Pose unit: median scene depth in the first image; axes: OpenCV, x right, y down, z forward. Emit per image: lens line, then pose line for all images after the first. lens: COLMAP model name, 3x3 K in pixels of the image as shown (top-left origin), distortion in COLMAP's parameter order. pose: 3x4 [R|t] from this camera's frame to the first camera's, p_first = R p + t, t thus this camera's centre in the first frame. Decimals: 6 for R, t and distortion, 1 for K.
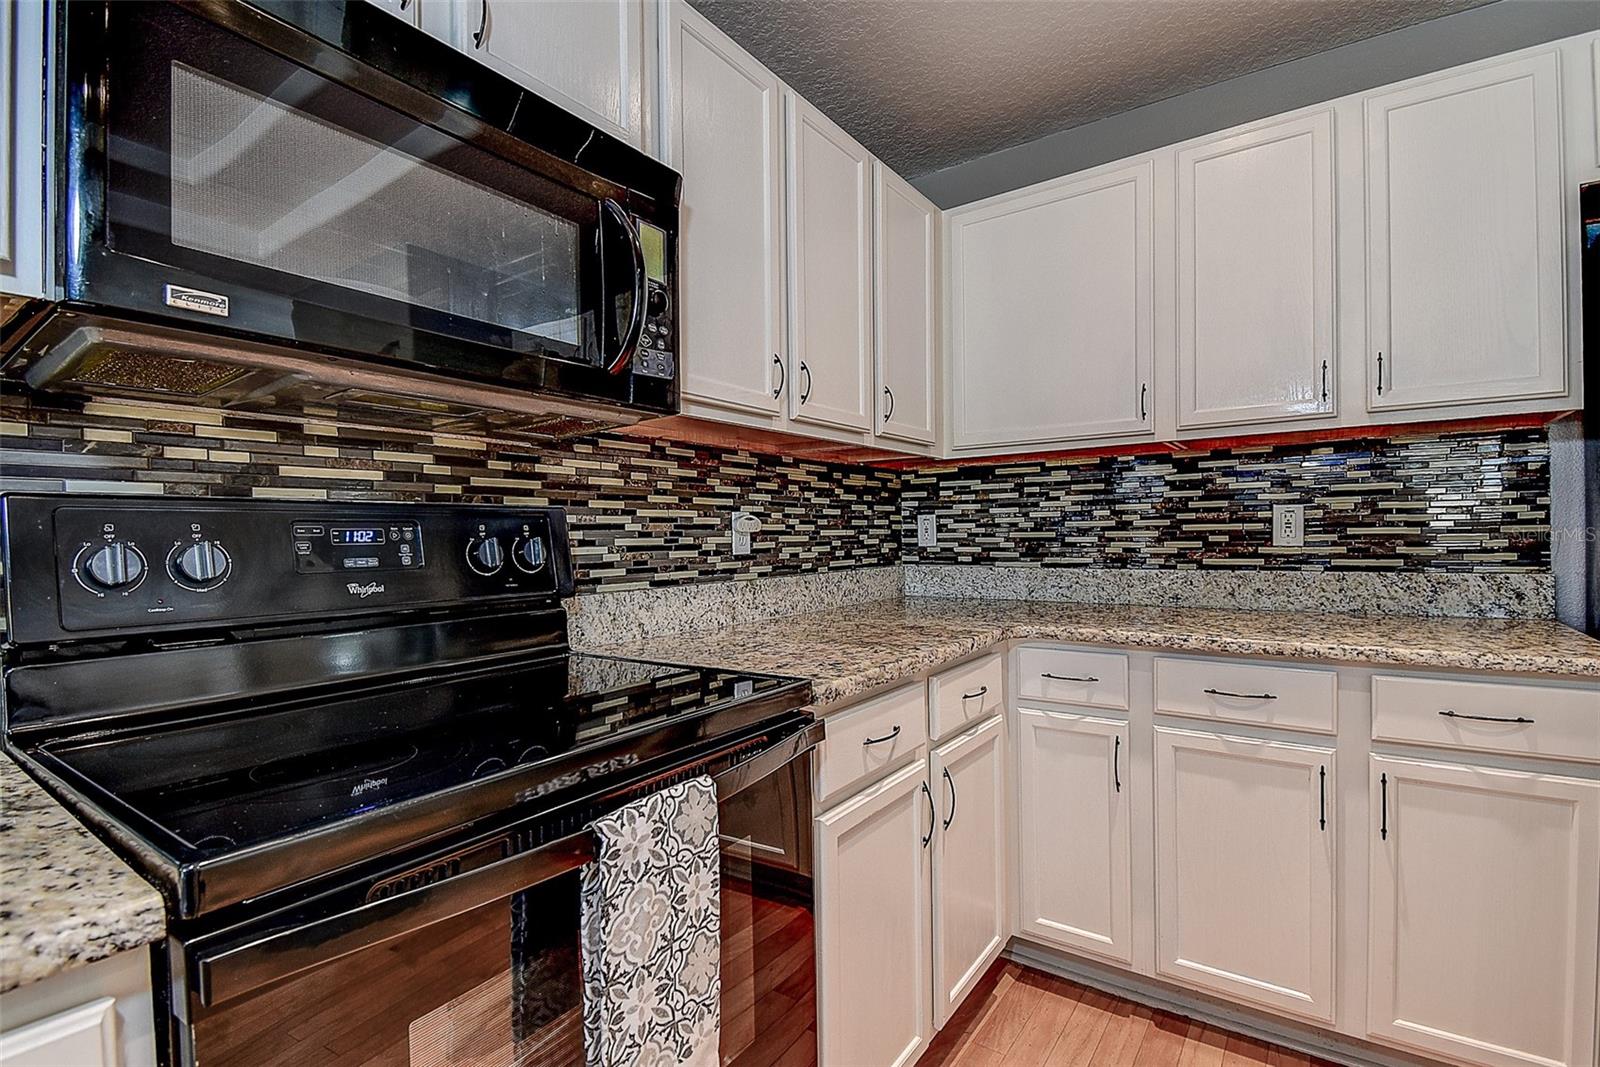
lens RADIAL K [[743.7, 0, 805.6], [0, 743.7, 543.1], [0, 0, 1]] dist [0.022405, -0.017886]
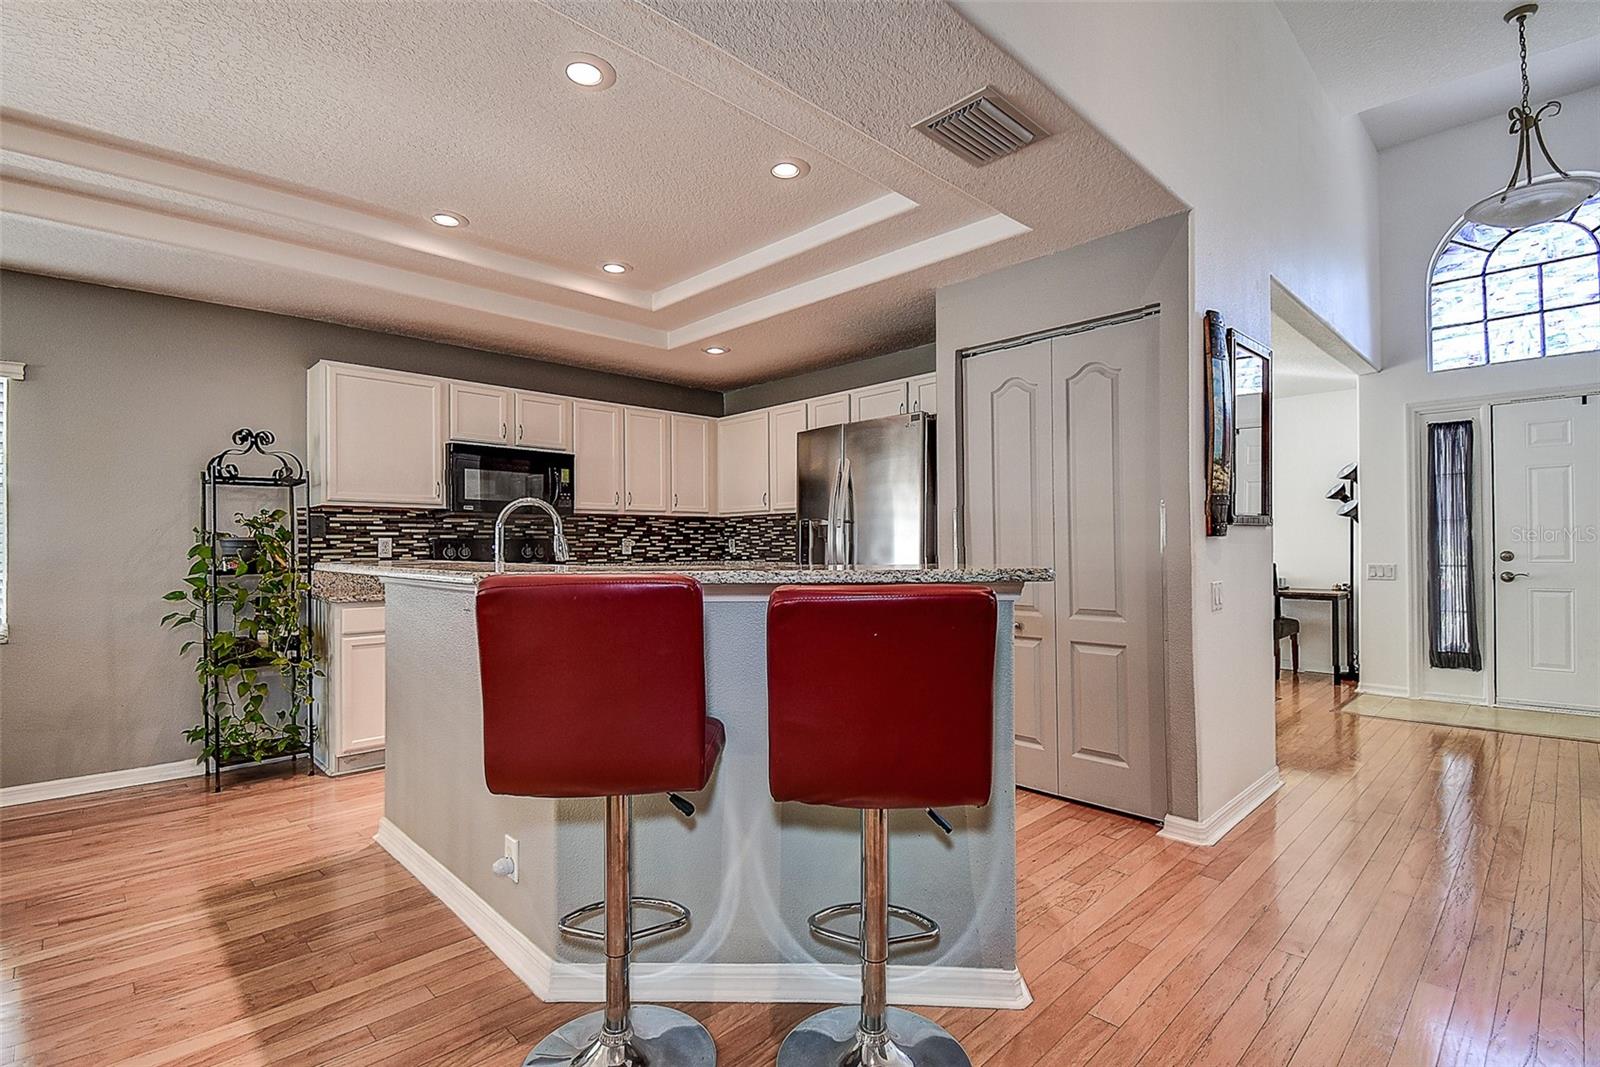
lens RADIAL K [[743.7, 0, 799.7], [0, 743.7, 541.5], [0, 0, 1]] dist [0.022405, -0.017886]
pose [[0.981513, 0.006121, -0.191297, 1.001914], [-0.009236, 0.999839, -0.015397, 0.004262], [0.191172, 0.016879, 0.981411, -1.486943]]
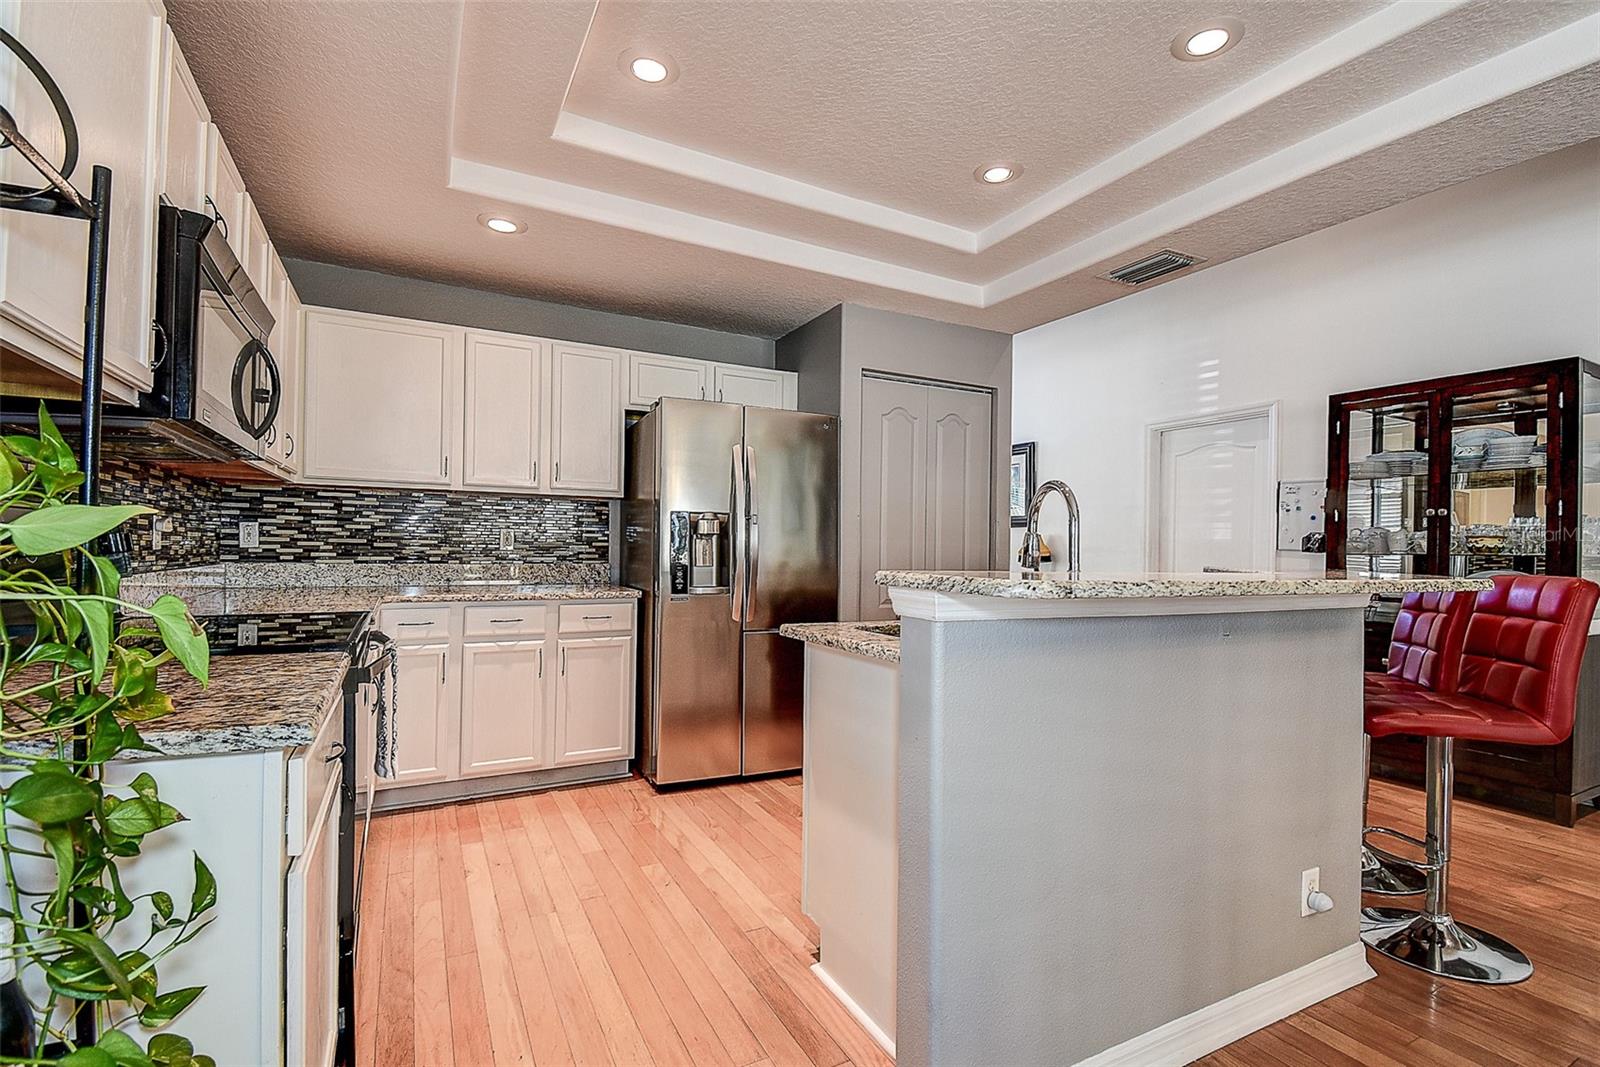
lens RADIAL K [[743.7, 0, 776.3], [0, 743.7, 543.8], [0, 0, 1]] dist [0.022405, -0.017886]
pose [[0.480373, 0.025508, 0.876693, -0.644627], [-0.012935, 0.999674, -0.021998, 0.018447], [-0.876969, -0.000773, 0.480547, -0.473441]]
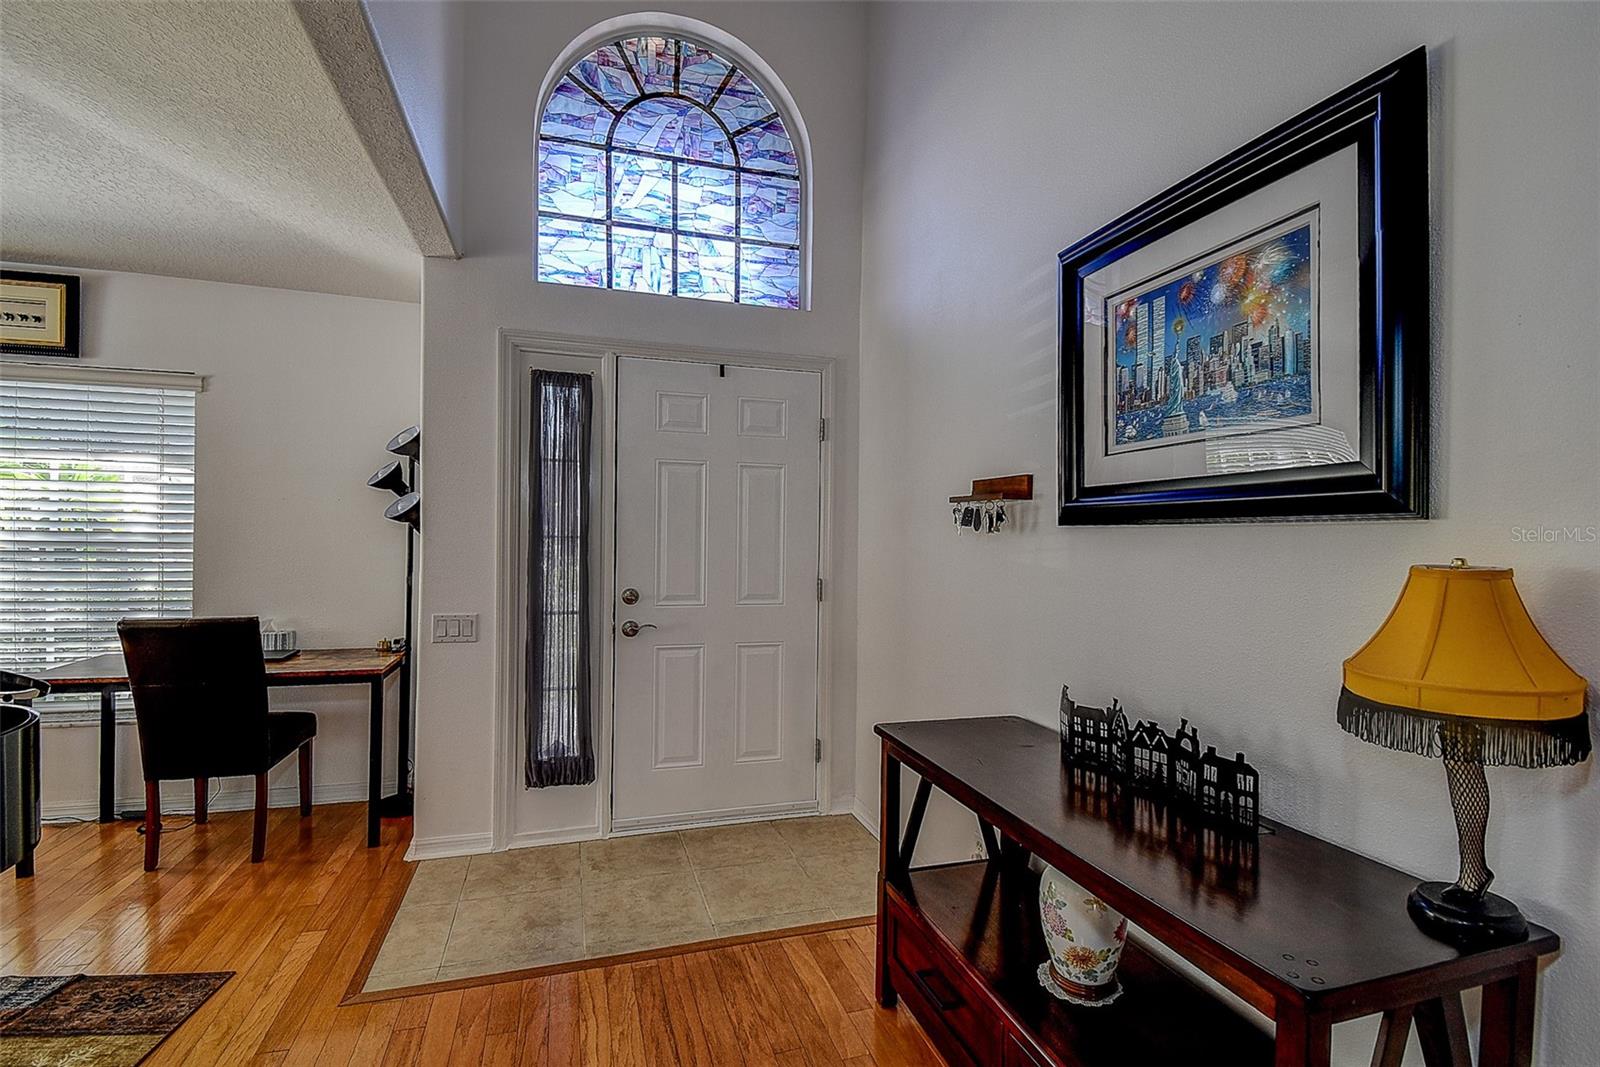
lens RADIAL K [[743.7, 0, 813.5], [0, 743.7, 539.0], [0, 0, 1]] dist [0.022405, -0.017886]
pose [[0.602683, 0.016419, 0.797812, 1.752209], [-0.013418, 0.999855, -0.010441, -0.110007], [-0.797868, -0.004412, 0.602816, 0.032614]]
